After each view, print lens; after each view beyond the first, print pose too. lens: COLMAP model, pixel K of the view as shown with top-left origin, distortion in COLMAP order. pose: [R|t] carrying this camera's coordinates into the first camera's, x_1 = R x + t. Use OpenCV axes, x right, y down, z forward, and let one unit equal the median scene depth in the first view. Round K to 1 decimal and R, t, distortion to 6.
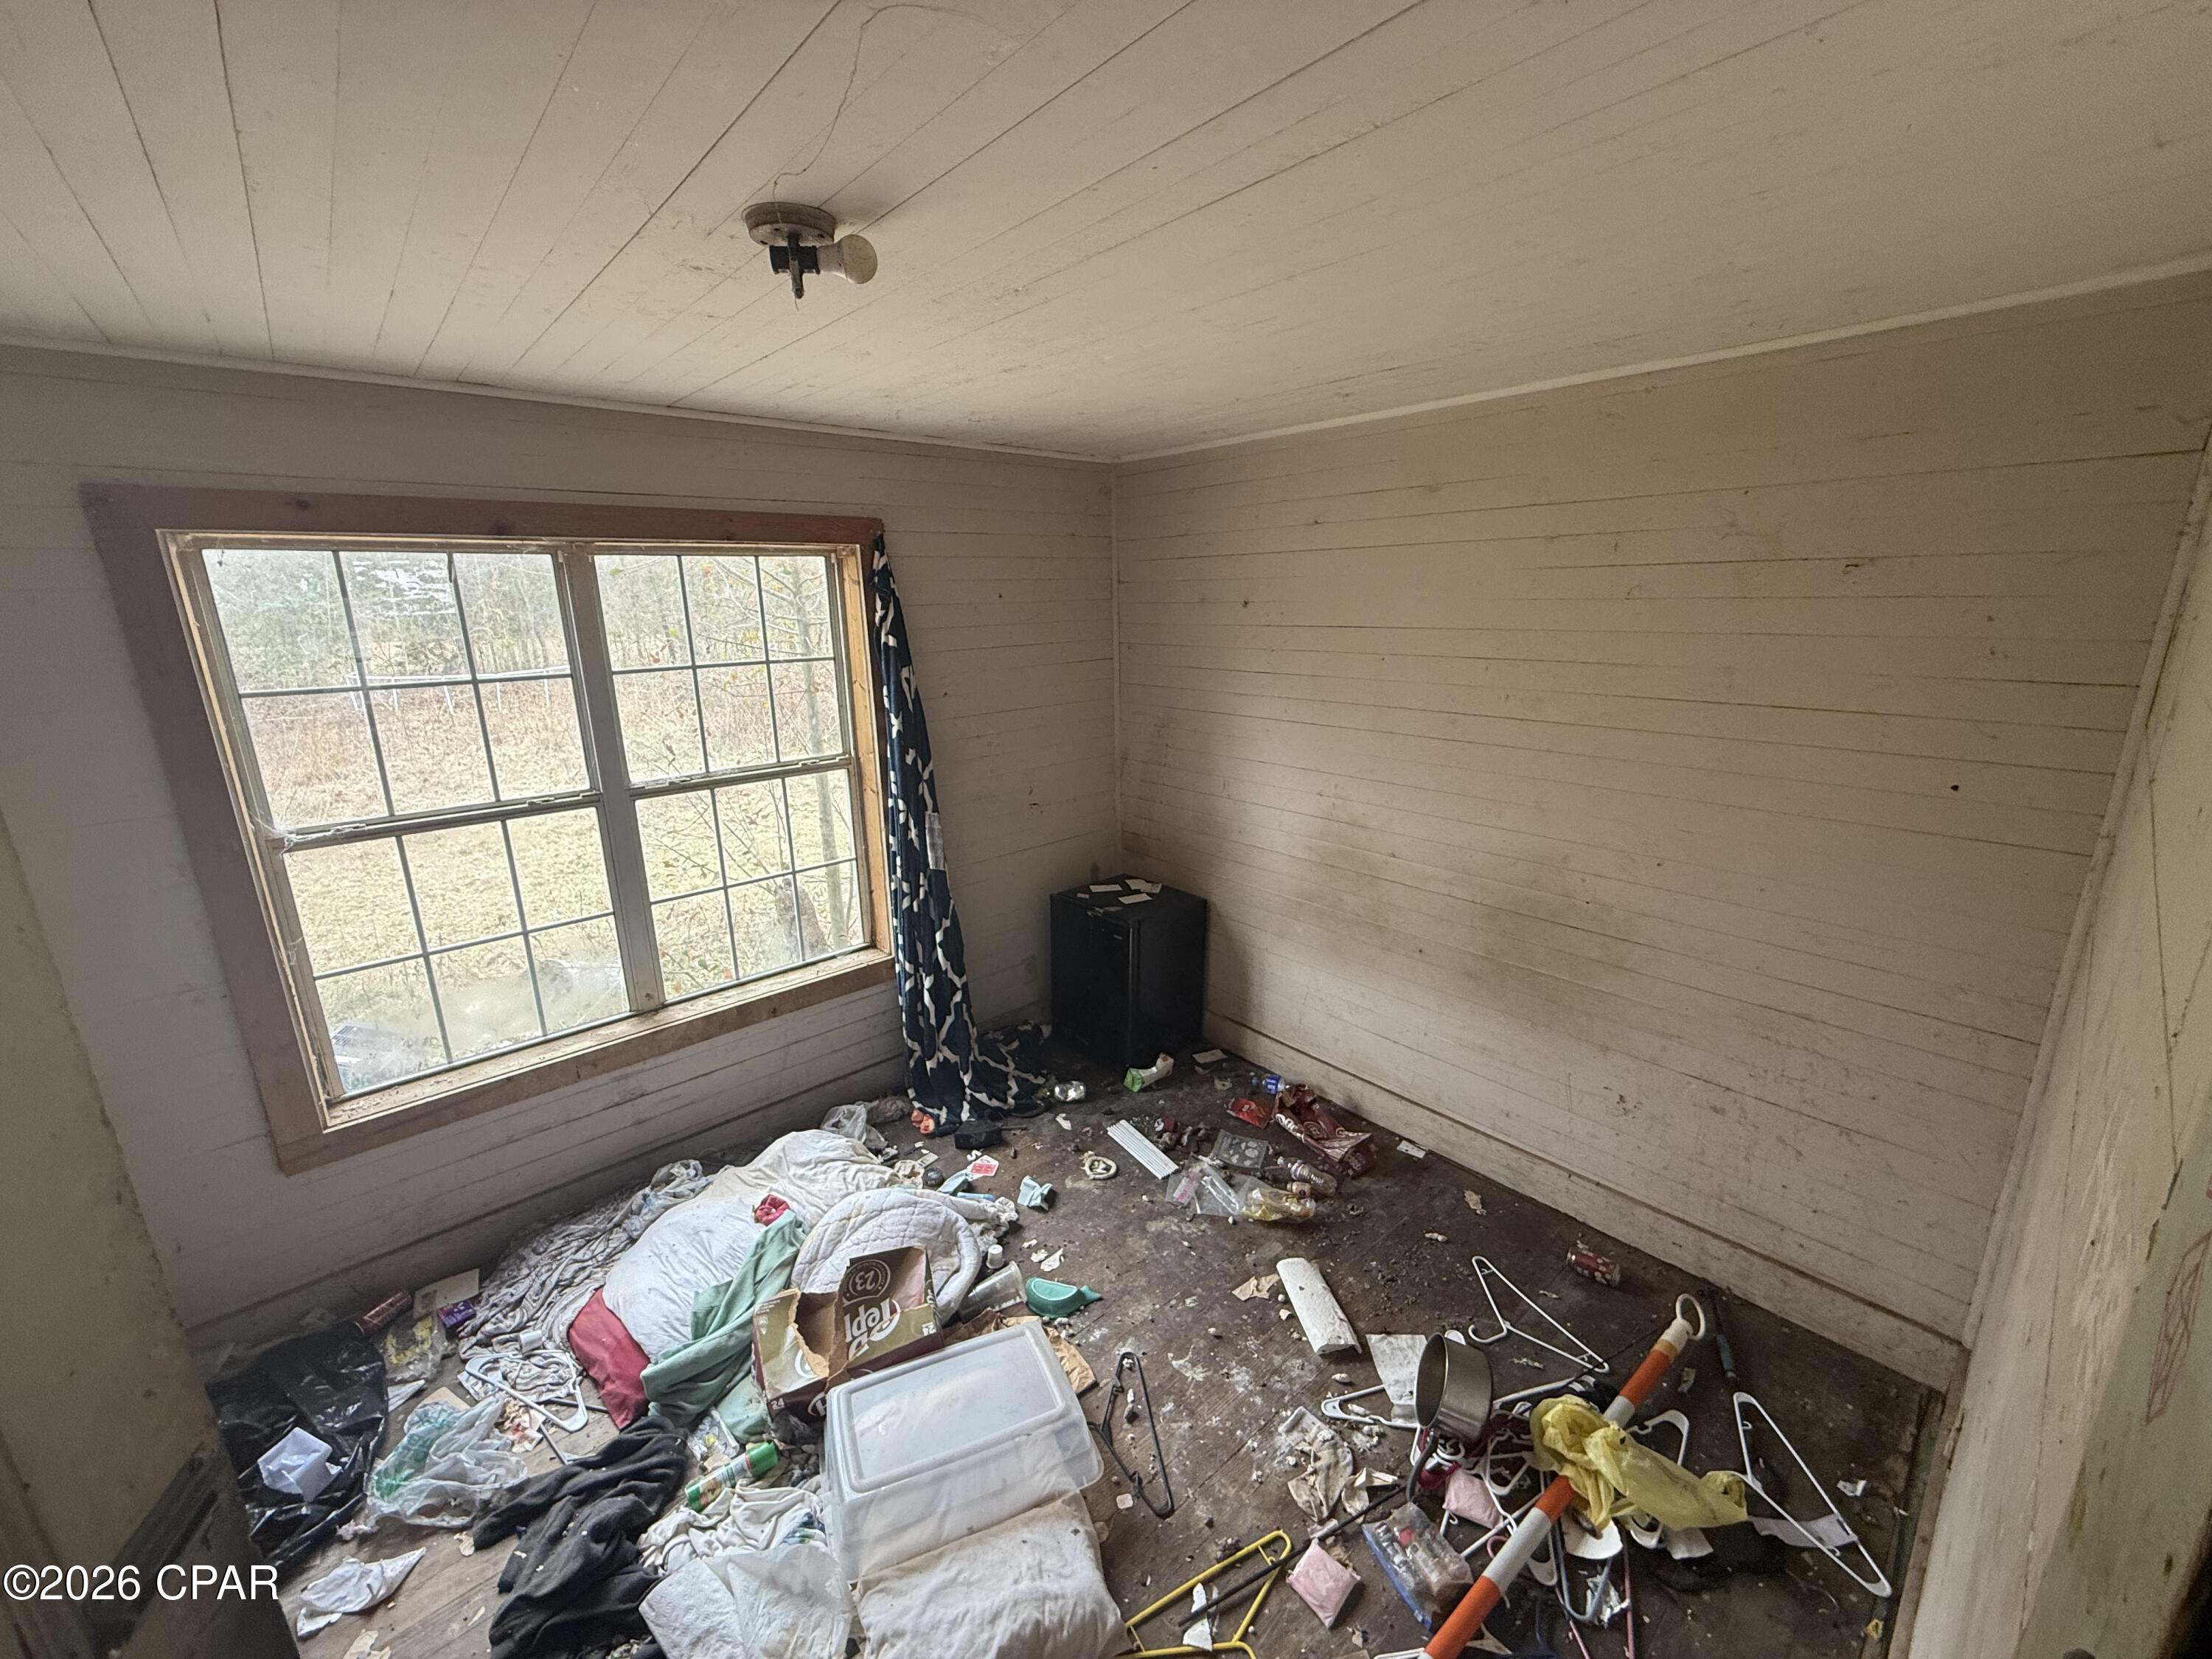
lens RADIAL K [[880.4, 0, 1100.2], [0, 880.4, 827.0], [0, 0, 1]] dist [0.000316, -0.000002]
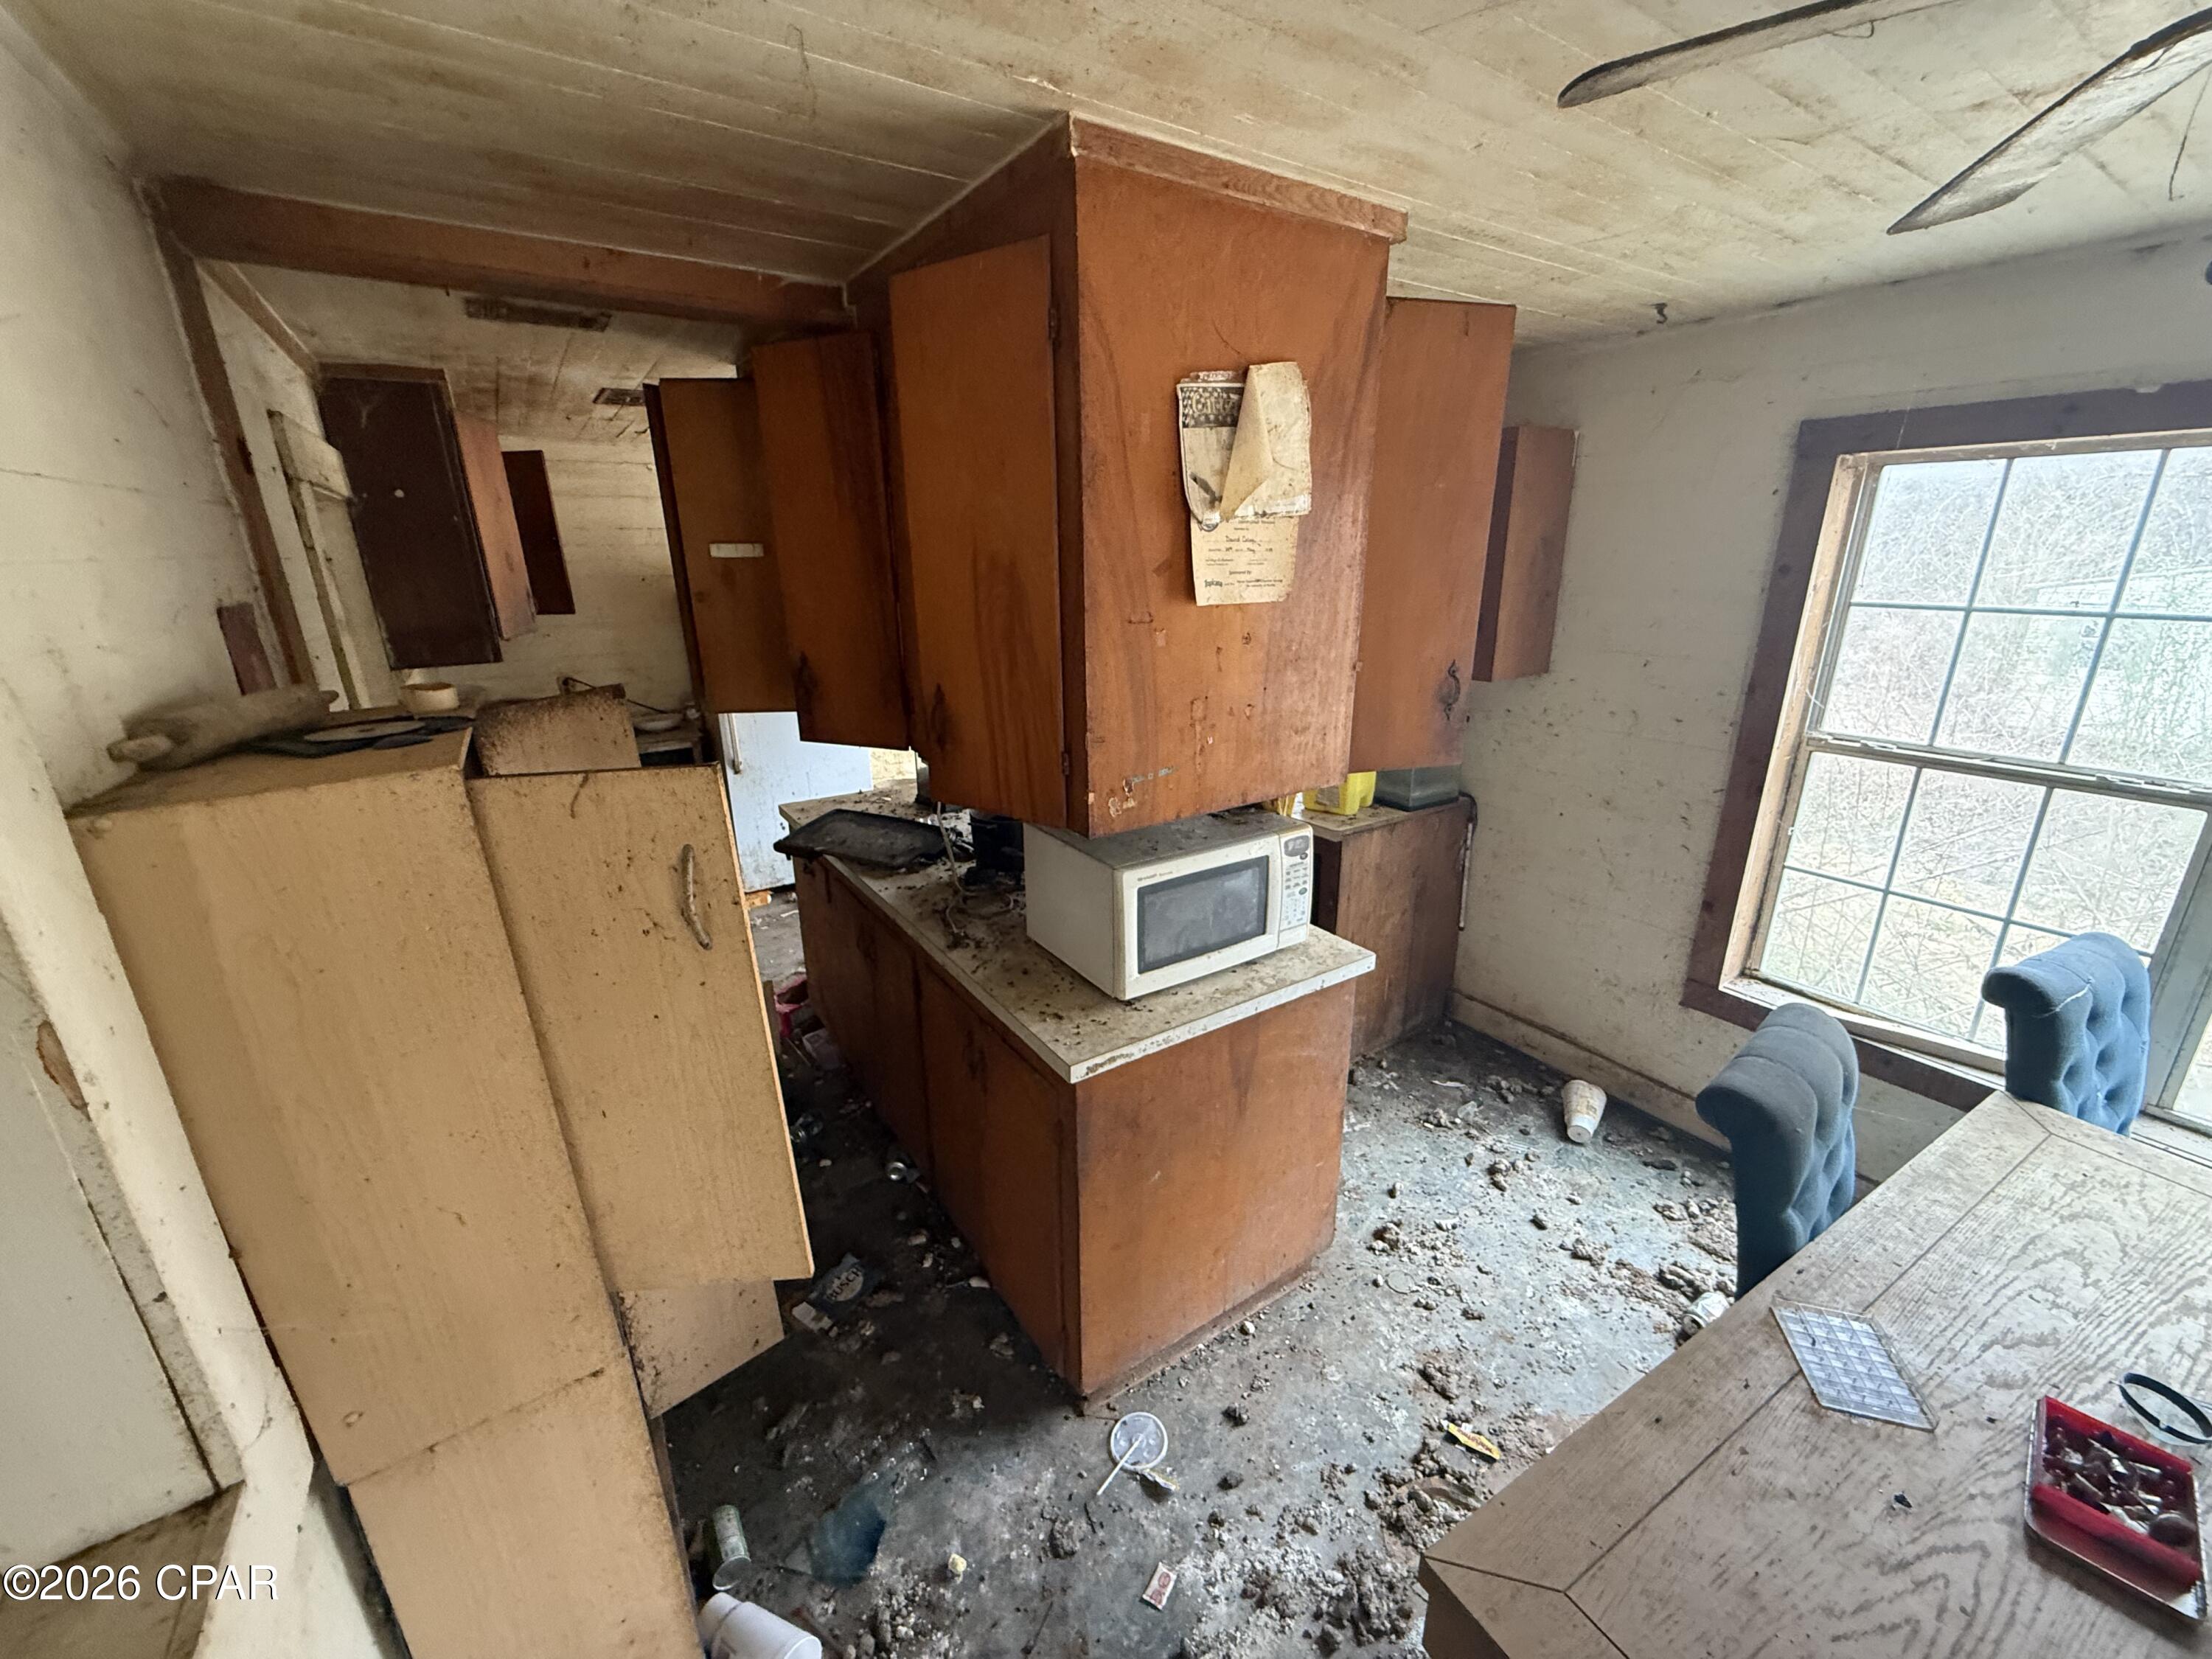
lens RADIAL K [[880.4, 0, 1100.2], [0, 880.4, 827.0], [0, 0, 1]] dist [0.000316, -0.000002]
pose [[-0.137043, 0.326054, -0.935365, 0.256539], [-0.232058, 0.907429, 0.350316, -0.063011], [0.963000, 0.265067, -0.048693, 0.220975]]
